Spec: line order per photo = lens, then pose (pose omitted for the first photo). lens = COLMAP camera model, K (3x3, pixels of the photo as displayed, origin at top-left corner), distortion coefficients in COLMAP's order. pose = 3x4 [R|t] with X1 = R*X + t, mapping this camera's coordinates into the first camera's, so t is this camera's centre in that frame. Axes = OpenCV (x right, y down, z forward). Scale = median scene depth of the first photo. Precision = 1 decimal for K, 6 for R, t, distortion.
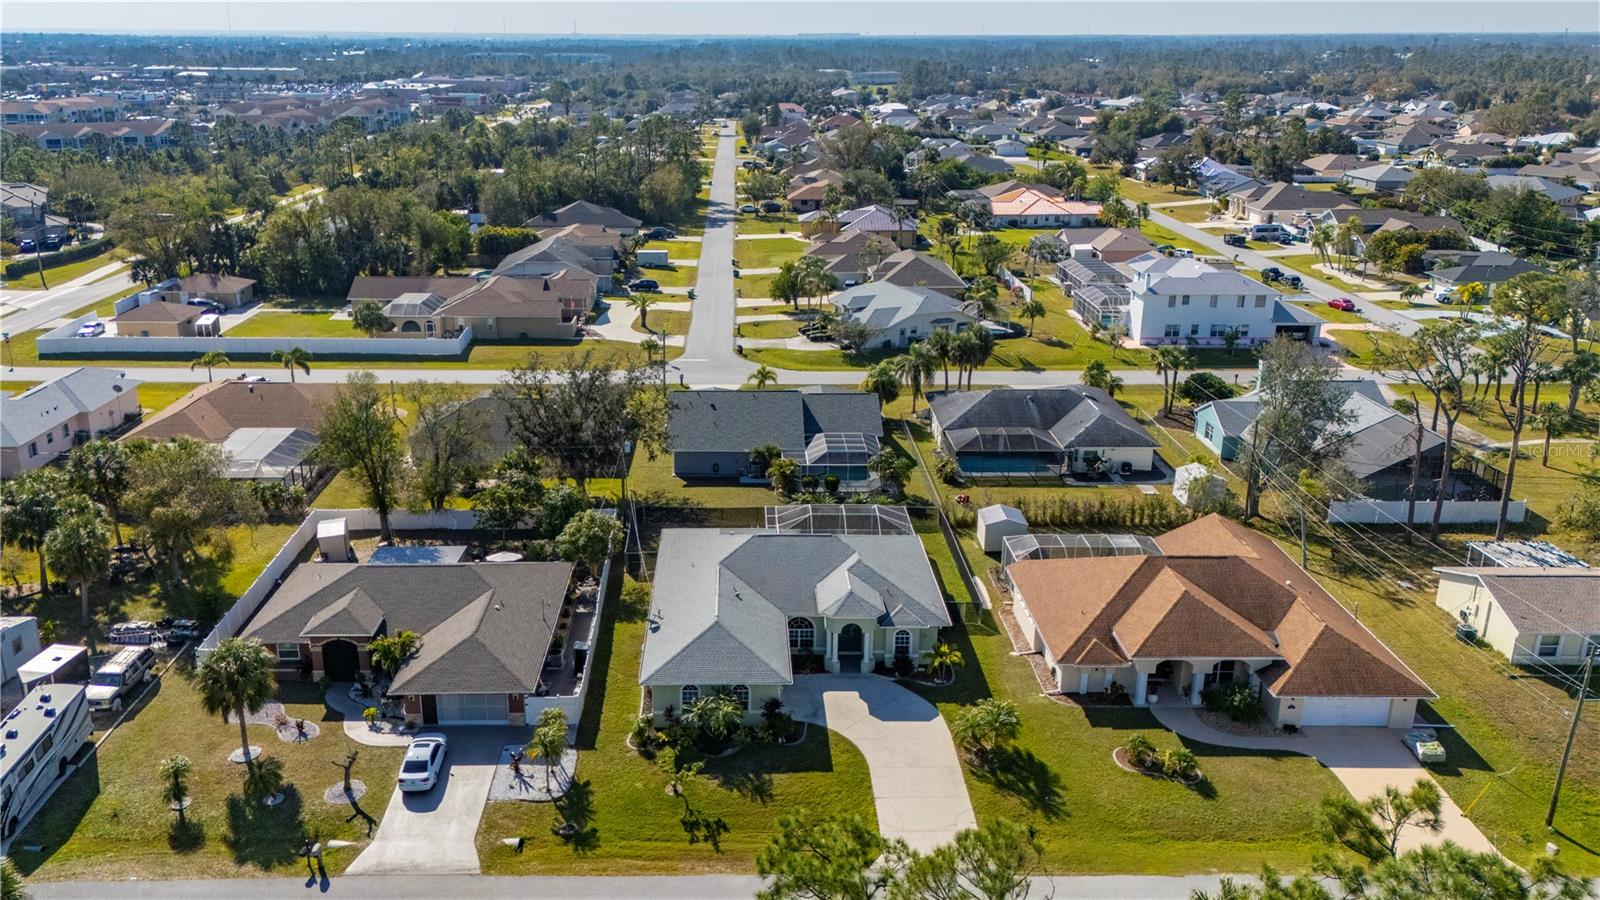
lens RADIAL K [[1254.7, 0, 744.7], [0, 1254.7, 448.5], [0, 0, 1]] dist [0.089813, -0.075079]
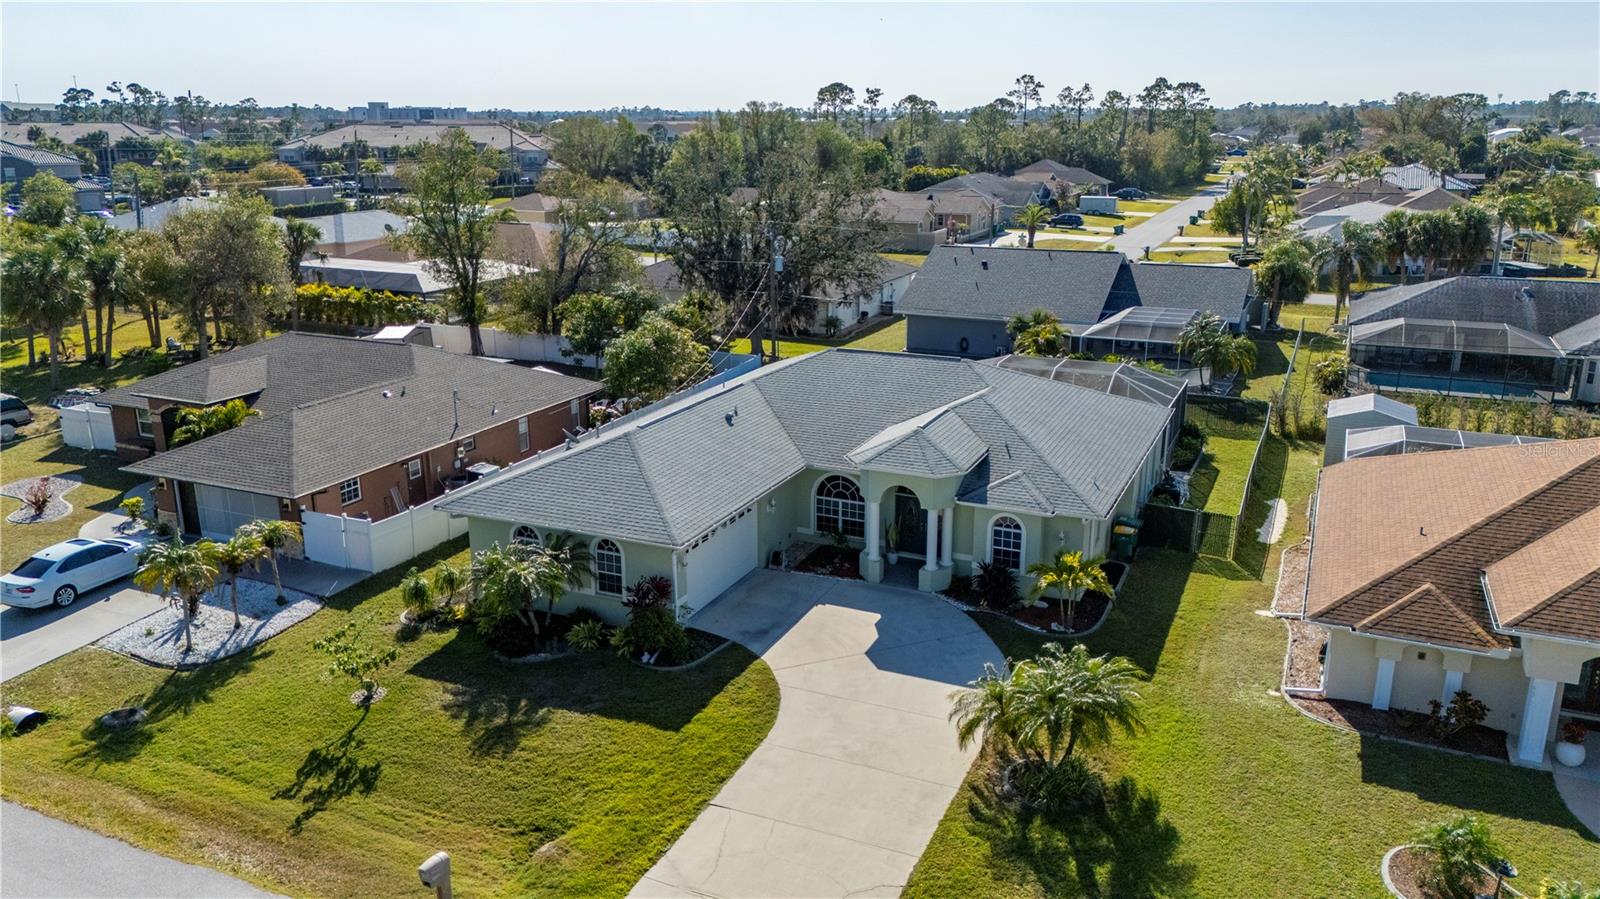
lens RADIAL K [[1170.4, 0, 796.5], [0, 1170.4, 445.4], [0, 0, 1]] dist [0.080522, -0.075771]
pose [[0.906254, 0.113260, -0.407278, 0.181142], [-0.130639, 0.991316, -0.015015, 0.103232], [0.402040, 0.066814, 0.913181, 0.416491]]
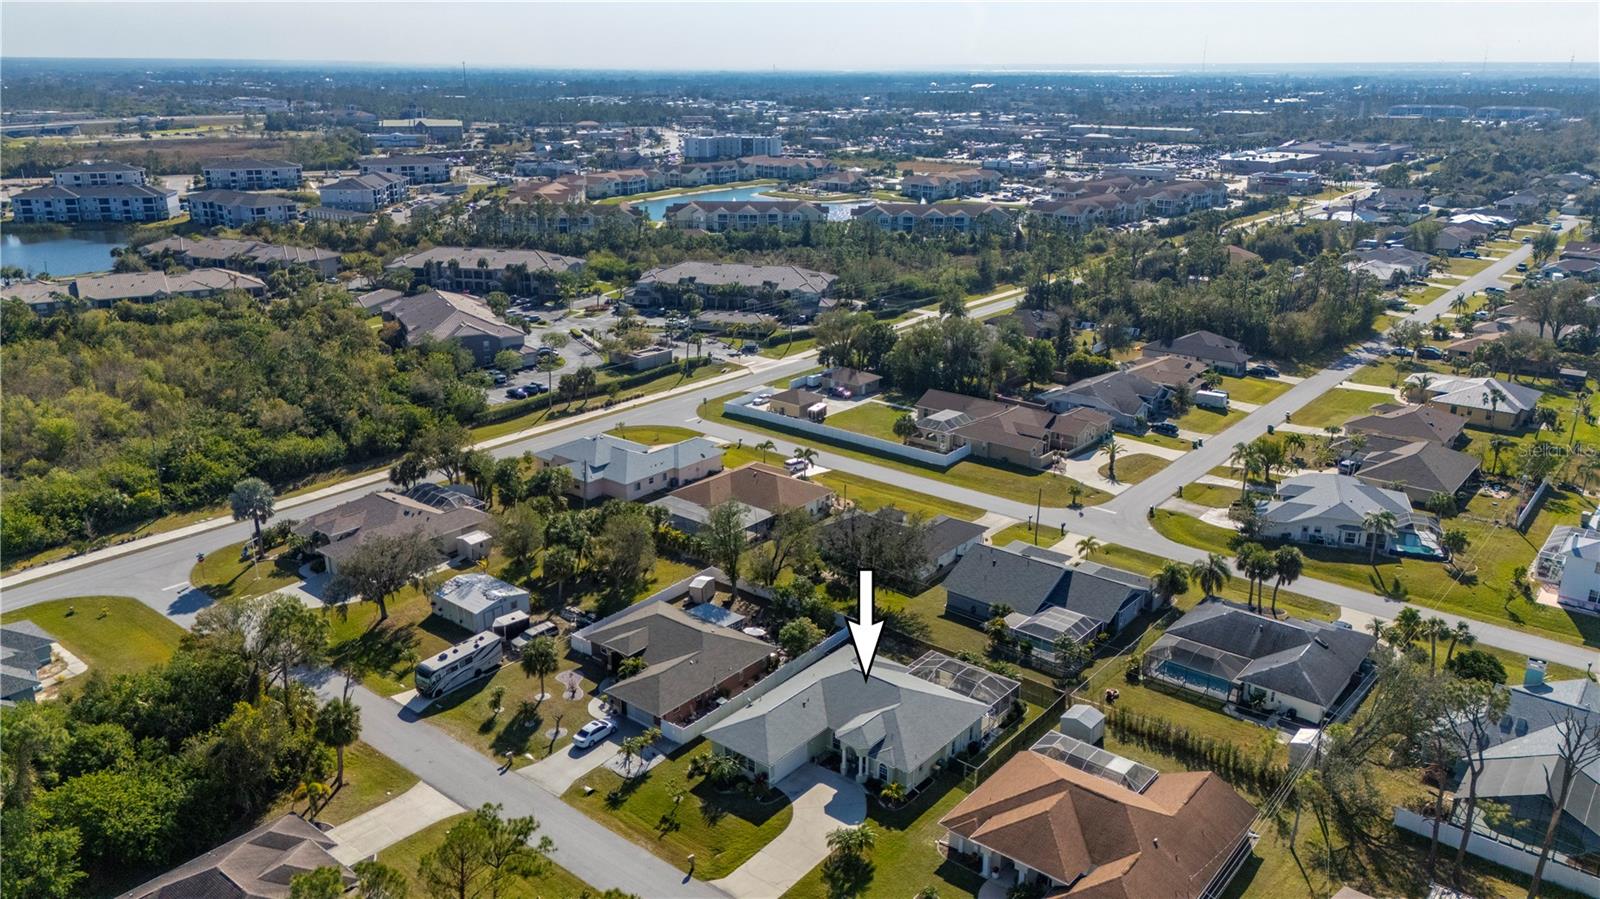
lens RADIAL K [[1166.9, 0, 797.3], [0, 1166.9, 453.4], [0, 0, 1]] dist [0.084010, -0.075205]
pose [[0.768332, 0.203438, -0.606860, 0.623699], [-0.201242, 0.976842, 0.072678, -0.224488], [0.607592, 0.066285, 0.791479, -0.136093]]
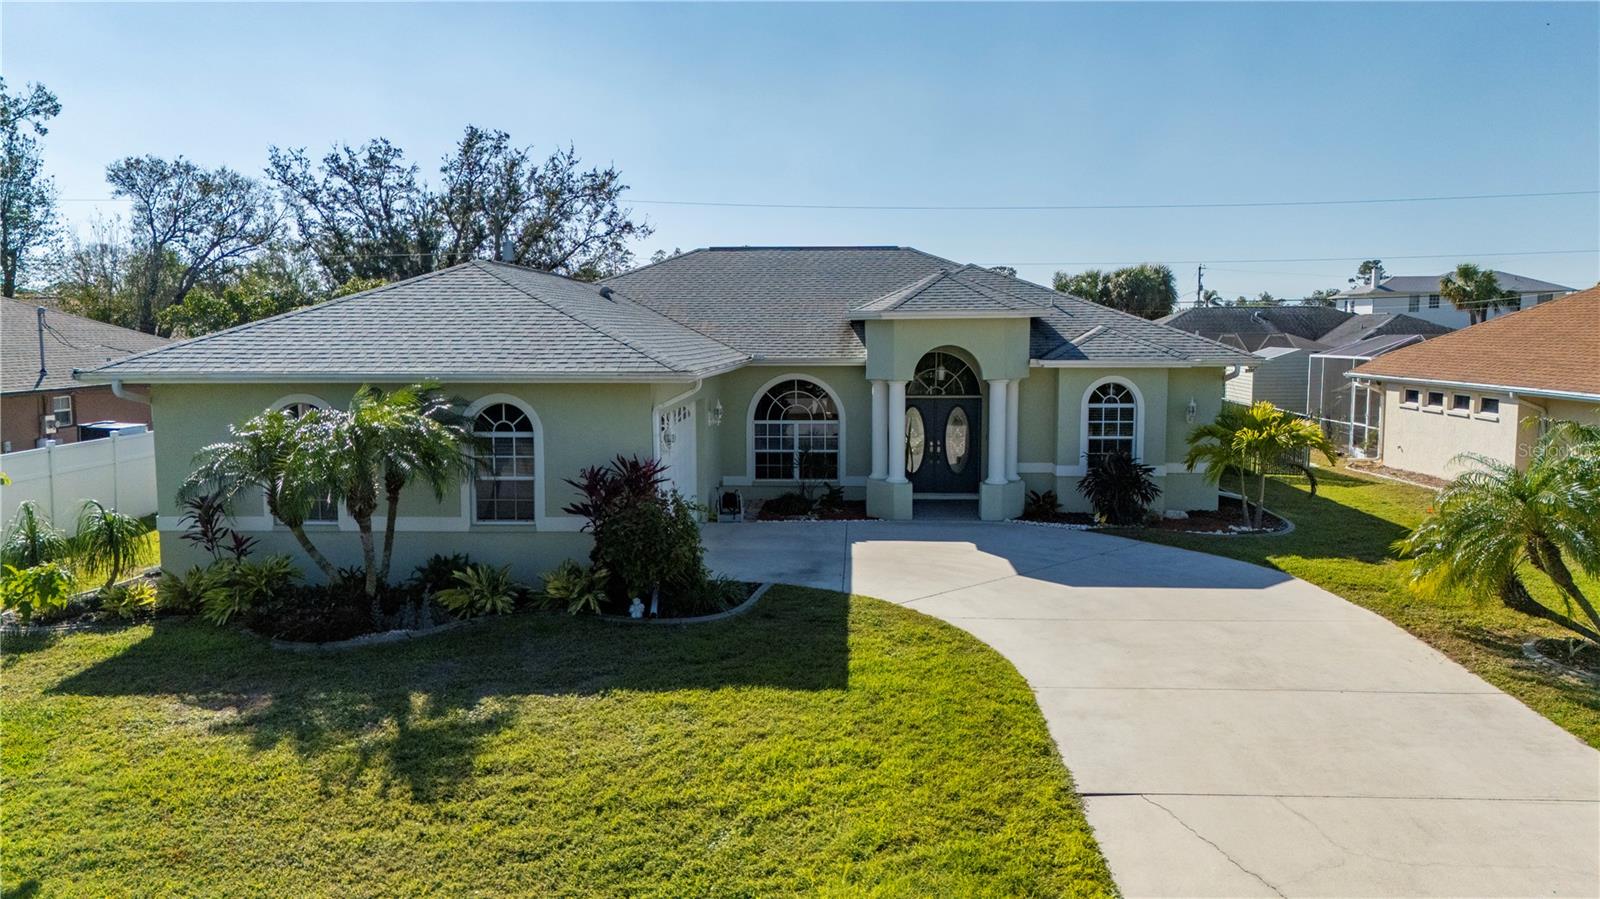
lens RADIAL K [[1166.9, 0, 797.3], [0, 1166.9, 453.4], [0, 0, 1]] dist [0.084010, -0.075205]
pose [[0.998325, 0.001678, -0.057835, 0.048979], [-0.013946, 0.977087, -0.212382, 0.173409], [0.056154, 0.212833, 0.975474, 0.546437]]
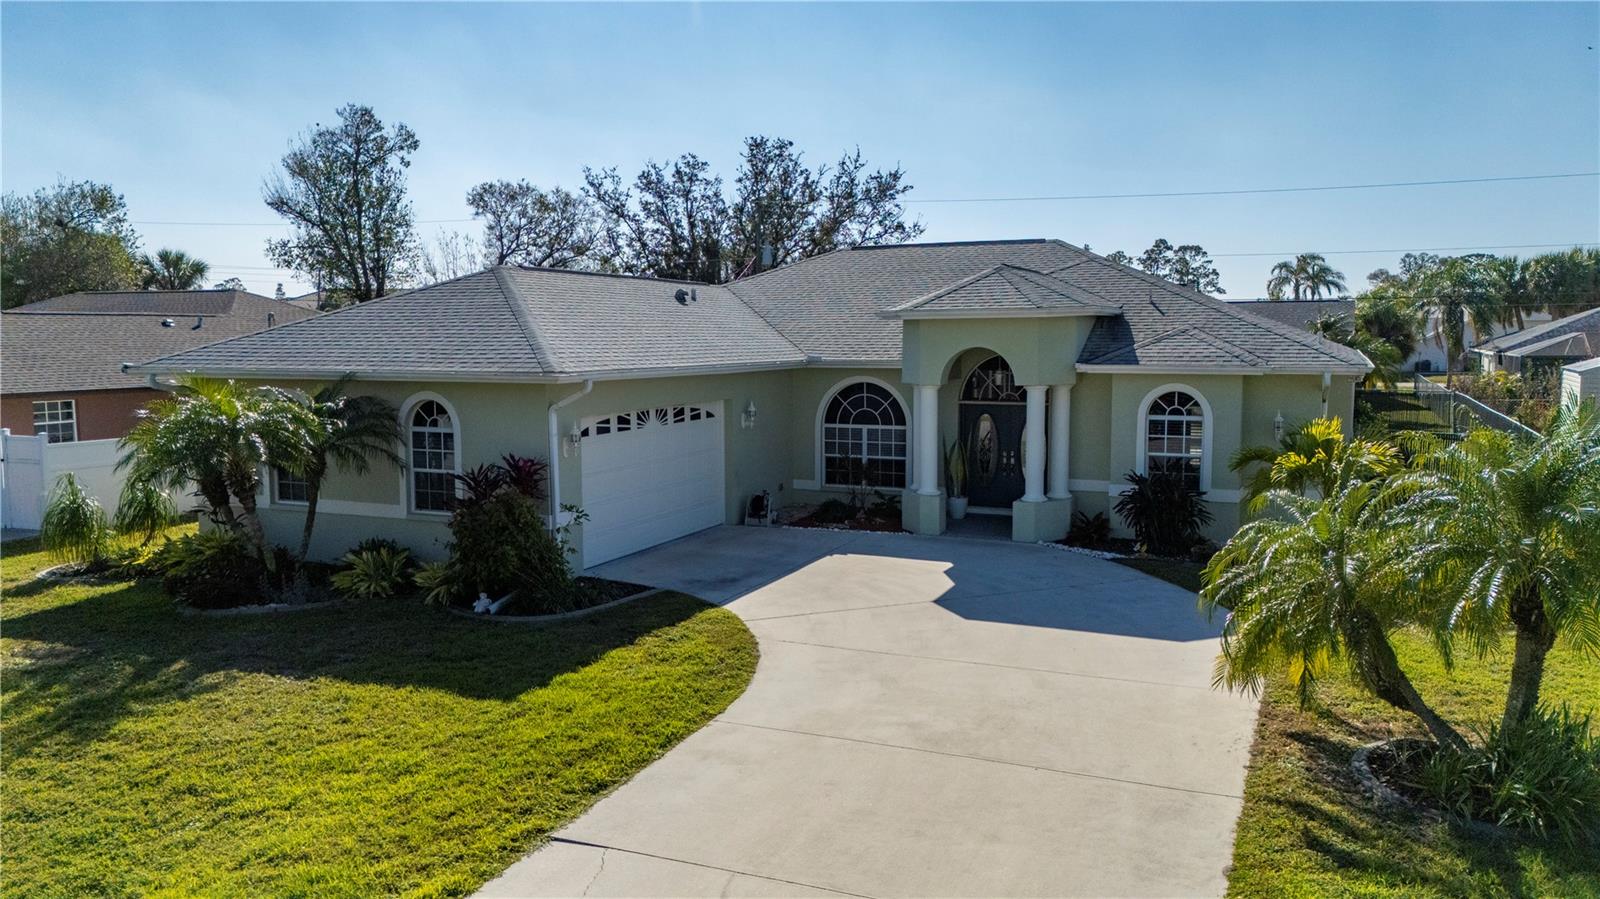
lens RADIAL K [[1170.4, 0, 796.5], [0, 1170.4, 445.4], [0, 0, 1]] dist [0.080522, -0.075771]
pose [[0.909002, 0.035835, -0.415247, 0.121429], [-0.126231, 0.973175, -0.192345, 0.165649], [0.397216, 0.227259, 0.889142, 0.570034]]
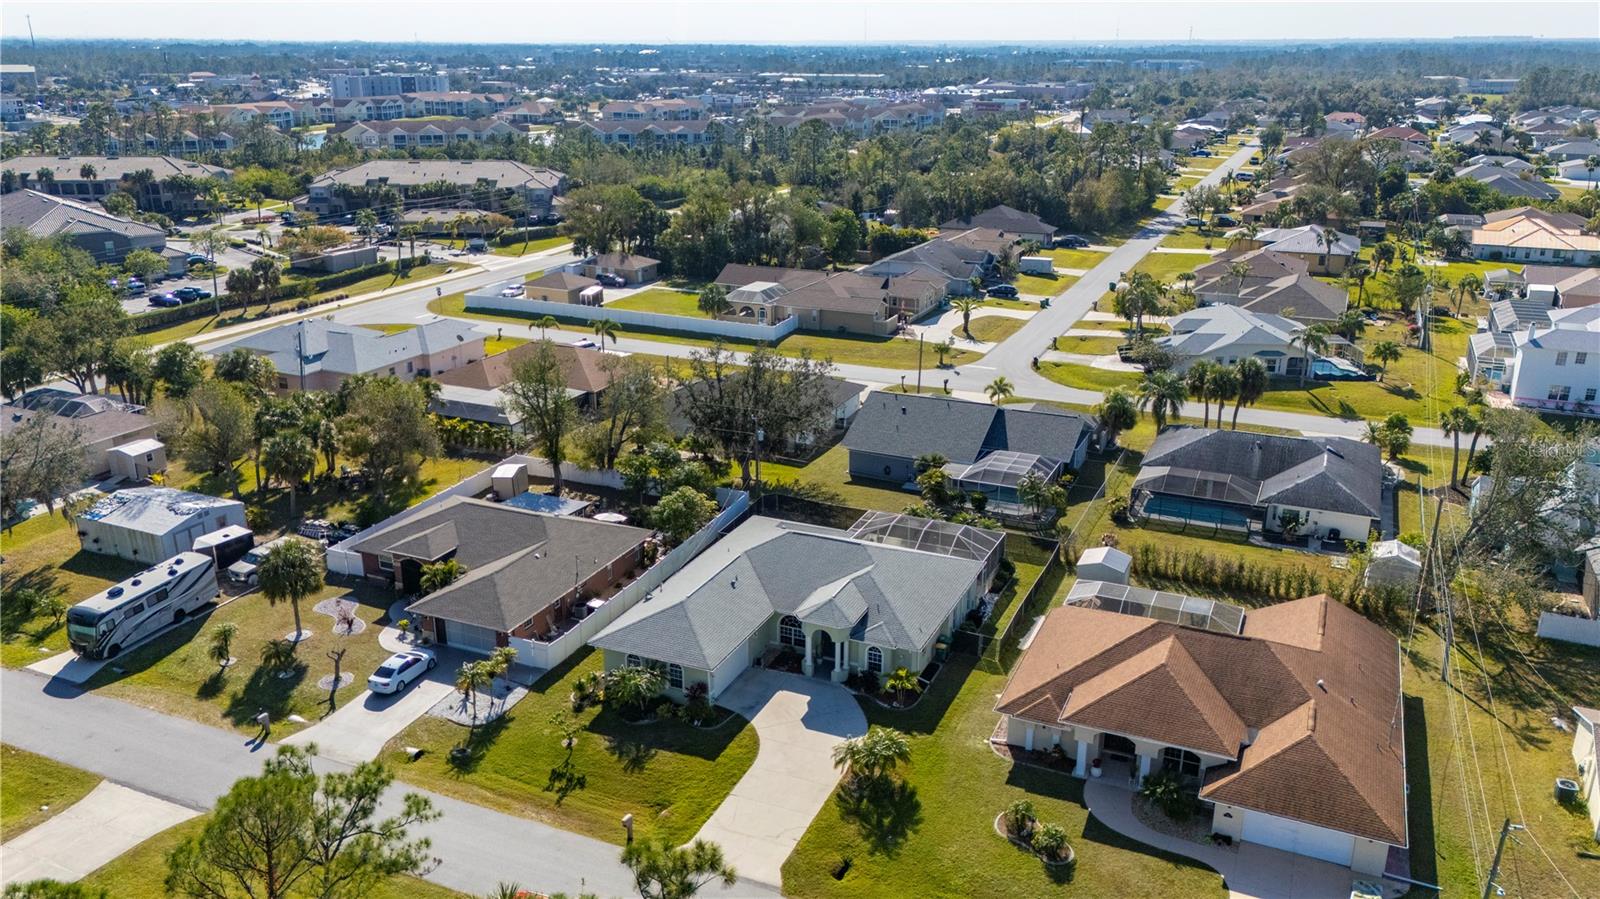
lens RADIAL K [[1226.0, 0, 787.5], [0, 1226.0, 453.0], [0, 0, 1]] dist [0.095149, -0.109137]
pose [[0.907872, 0.133417, -0.397451, 0.327631], [-0.131293, 0.990804, 0.032693, -0.022046], [0.398158, 0.022502, 0.917041, 0.066283]]
